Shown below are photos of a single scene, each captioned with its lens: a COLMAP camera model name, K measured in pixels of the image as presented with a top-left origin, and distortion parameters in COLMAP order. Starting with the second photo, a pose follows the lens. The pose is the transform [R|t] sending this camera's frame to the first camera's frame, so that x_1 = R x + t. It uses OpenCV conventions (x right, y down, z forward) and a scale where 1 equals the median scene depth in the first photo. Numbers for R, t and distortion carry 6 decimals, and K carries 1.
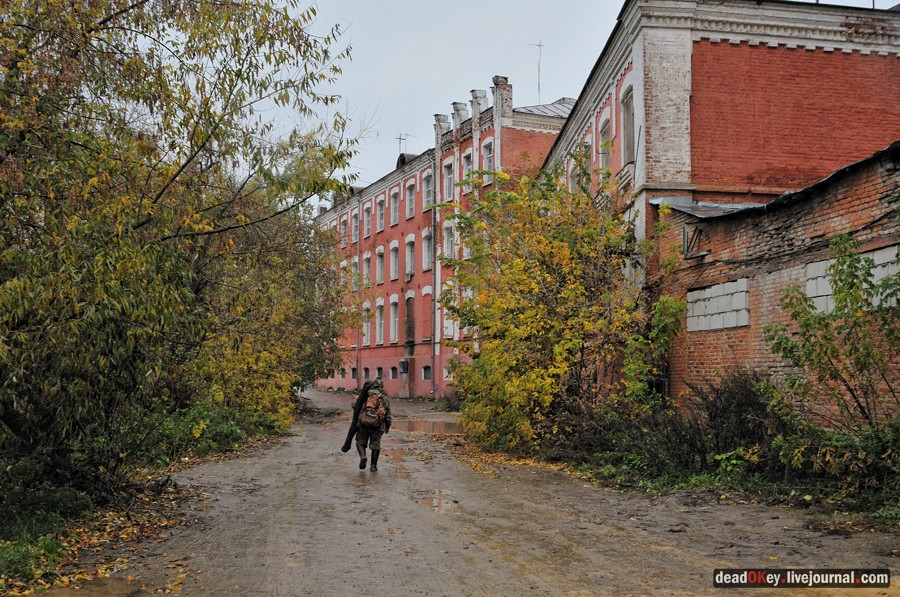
lens RADIAL K [[932.6, 0, 450.0], [0, 932.6, 298.5], [0, 0, 1]] dist [-0.182483, 0.207611]
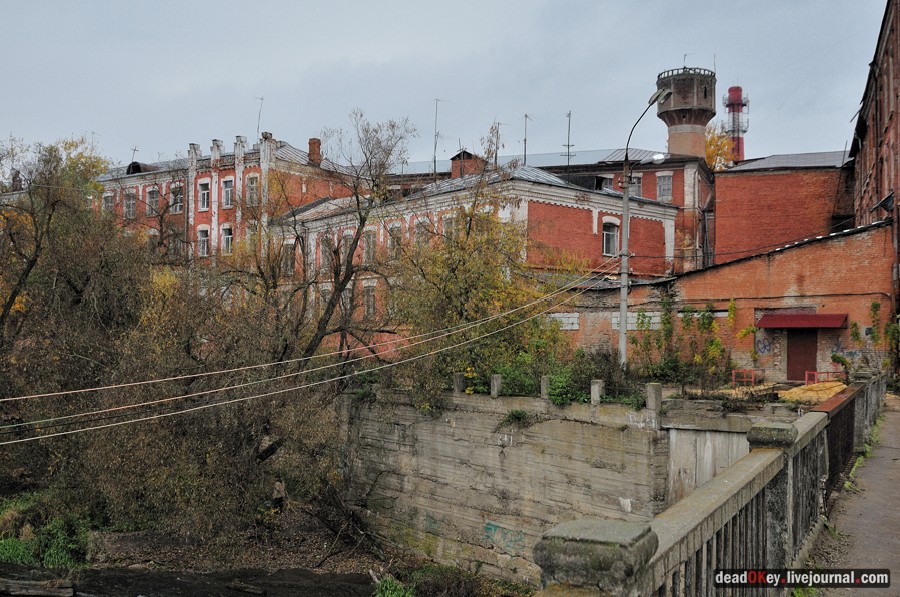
lens RADIAL K [[932.6, 0, 450.0], [0, 932.6, 298.5], [0, 0, 1]] dist [-0.182483, 0.207611]
pose [[0.812445, 0.012965, 0.582894, -0.554474], [-0.046919, 0.997964, 0.043199, -0.057318], [-0.581147, -0.062446, 0.811399, -0.354197]]
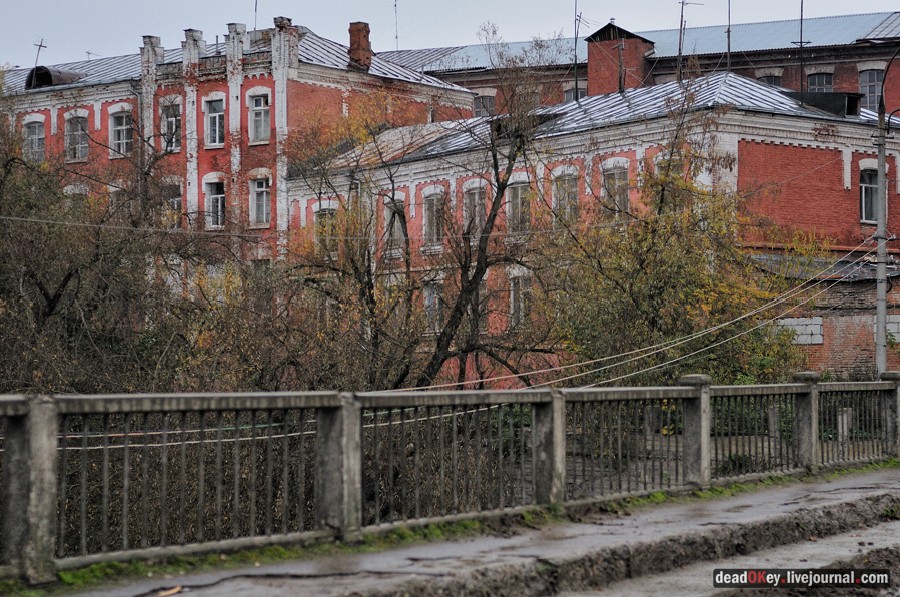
lens RADIAL K [[1993.3, 0, 450.0], [0, 1993.3, 298.5], [0, 0, 1]] dist [-0.090688, -0.516202]
pose [[0.841621, -0.004971, 0.540046, -0.804698], [-0.025954, 0.998430, 0.049637, -0.078732], [-0.539445, -0.055792, 0.840170, -0.625489]]
